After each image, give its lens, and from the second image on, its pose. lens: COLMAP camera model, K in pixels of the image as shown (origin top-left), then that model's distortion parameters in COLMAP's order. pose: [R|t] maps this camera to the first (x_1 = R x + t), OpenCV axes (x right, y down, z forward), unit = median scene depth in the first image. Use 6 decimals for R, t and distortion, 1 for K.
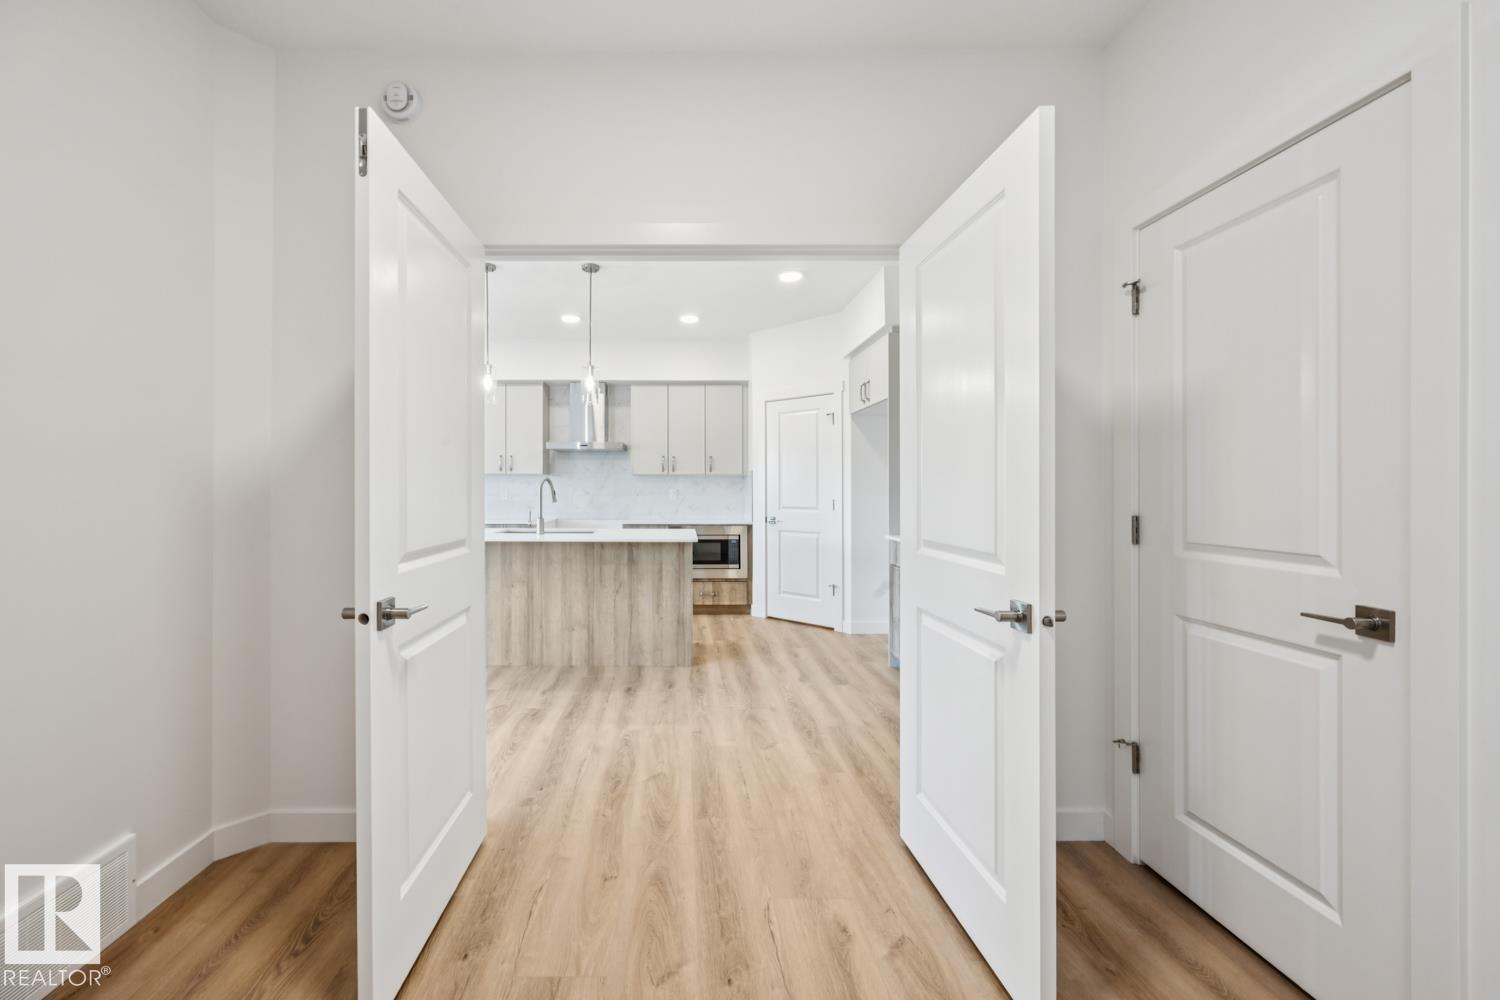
lens RADIAL K [[599.1, 0, 673.1], [0, 599.1, 494.7], [0, 0, 1]] dist [-0.000021, -0.000005]
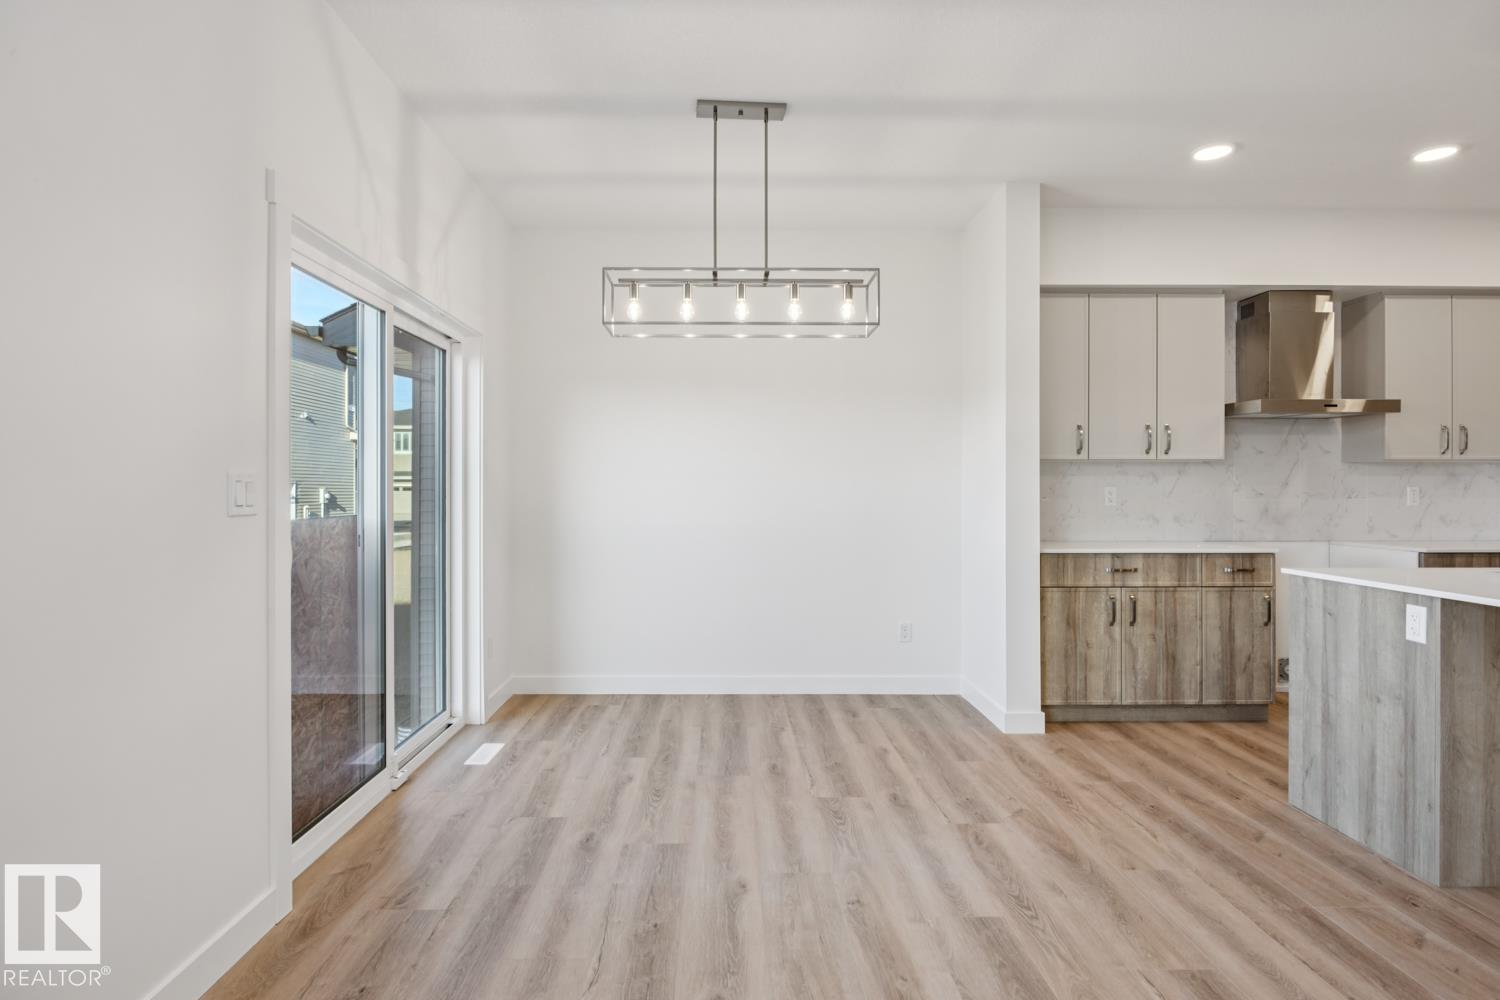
lens RADIAL K [[791.0, 0, 716.7], [0, 791.0, 492.8], [0, 0, 1]] dist [-0.008391, -0.000904]
pose [[0.999919, -0.002708, 0.012424, -1.012709], [0.002718, 0.999996, -0.000784, -0.006387], [-0.012422, 0.000818, 0.999923, 0.431327]]
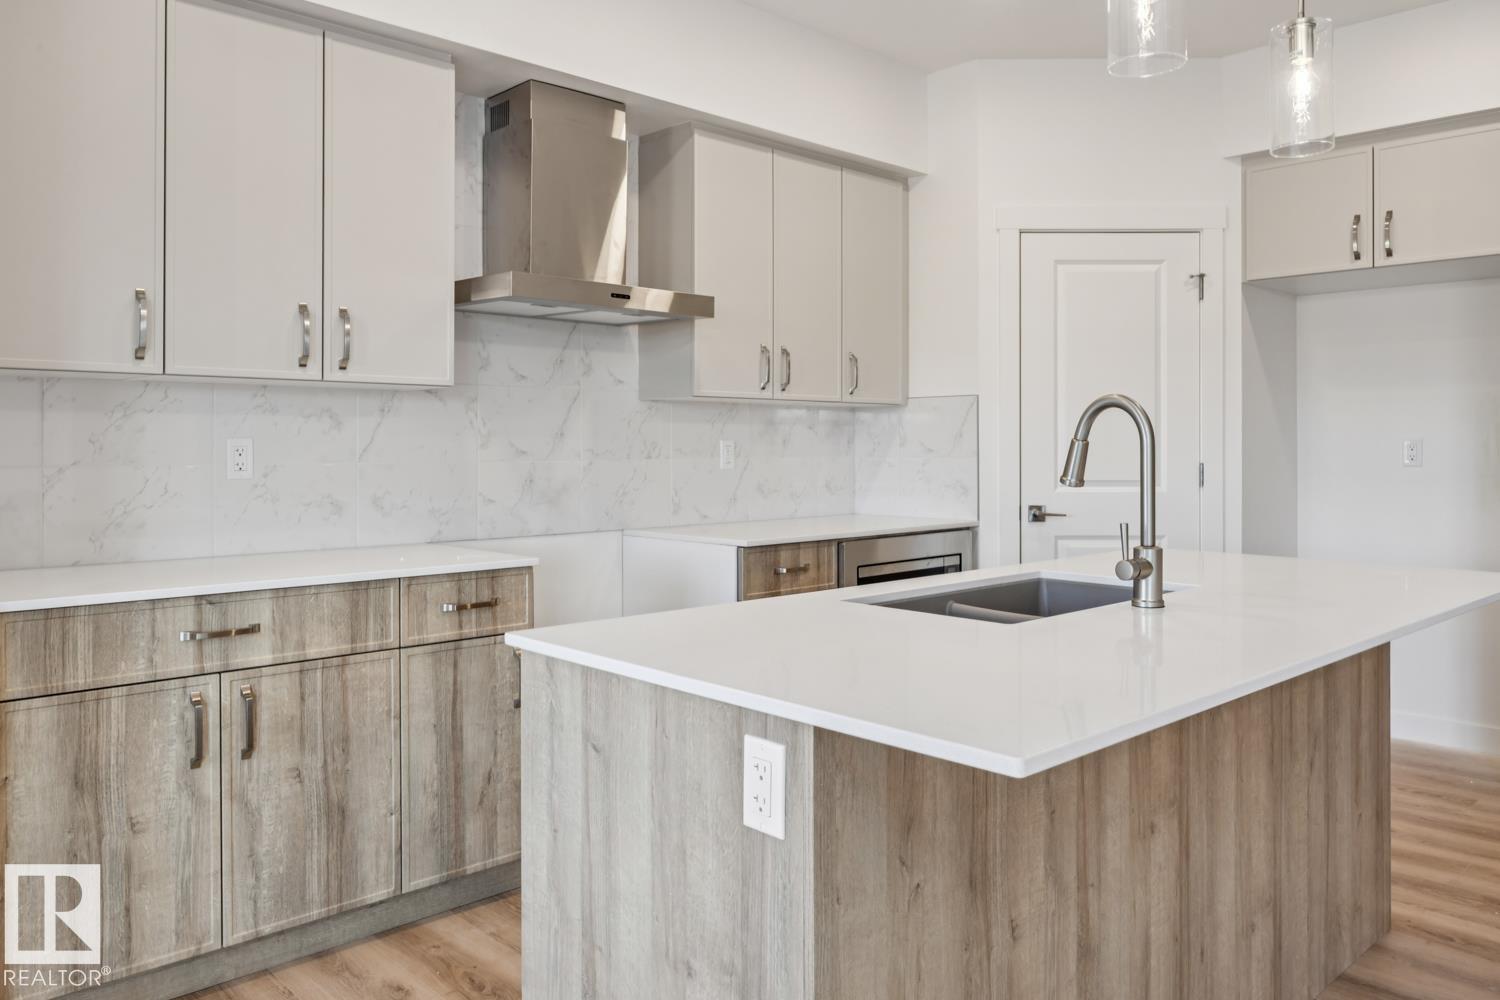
lens RADIAL K [[1104.2, 0, 759.1], [0, 1104.2, 439.7], [0, 0, 1]] dist [-0.005866, -0.000679]
pose [[0.711227, 0.000897, 0.702962, -0.705994], [0.004696, 0.999971, -0.006027, -0.007097], [-0.702947, 0.007588, 0.711202, 0.788018]]
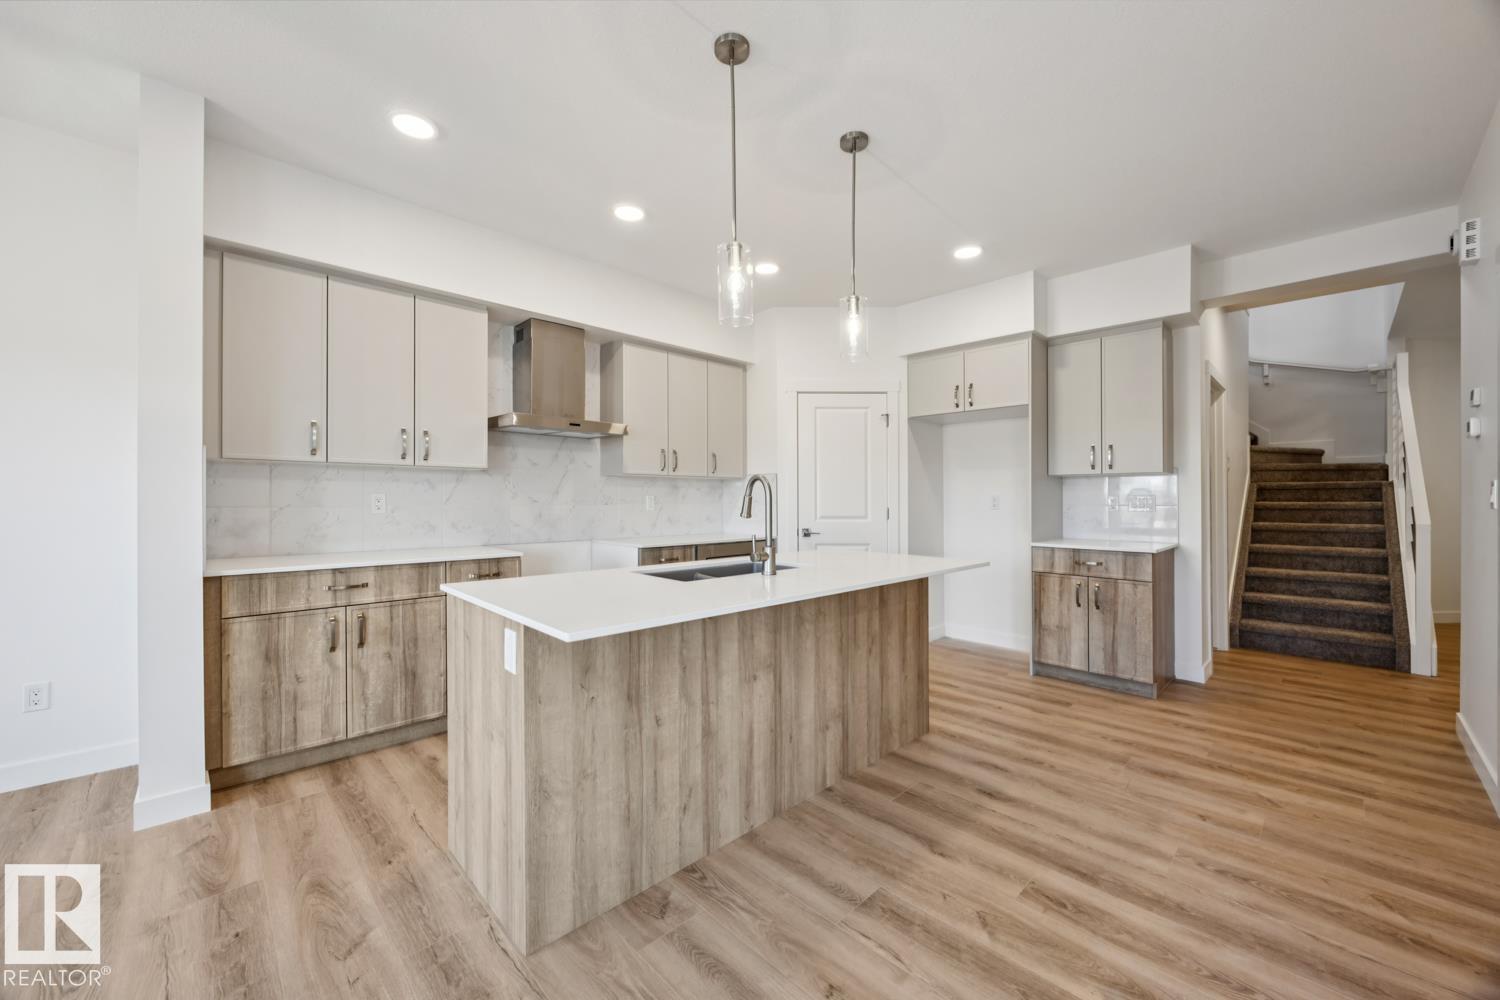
lens RADIAL K [[572.8, 0, 755.1], [0, 572.8, 499.5], [0, 0, 1]] dist [-0.004753, -0.000049]
pose [[0.705078, -0.000138, 0.709130, -0.626423], [0.001420, 0.999998, -0.001218, -0.004344], [-0.709128, 0.001866, 0.705077, 0.643355]]
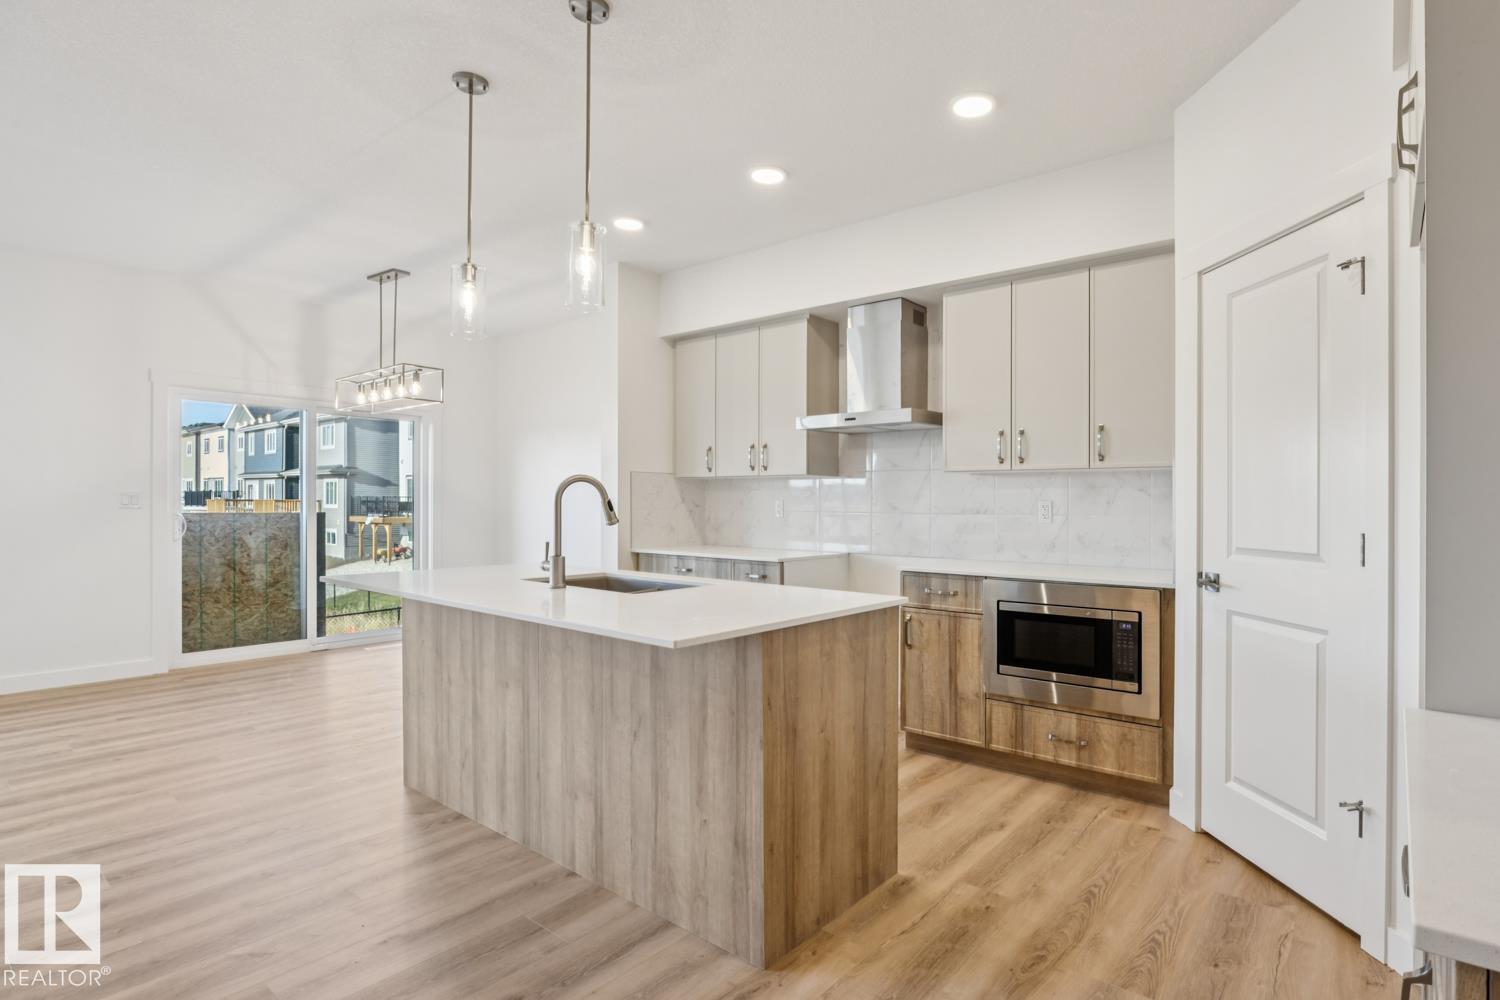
lens RADIAL K [[748.9, 0, 839.4], [0, 748.9, 508.8], [0, 0, 1]] dist [-0.015393, 0.000067]
pose [[0.806836, 0.007684, -0.590725, 0.343420], [-0.007509, 0.999968, 0.002751, -0.004384], [0.590728, 0.002216, 0.806868, 0.648377]]
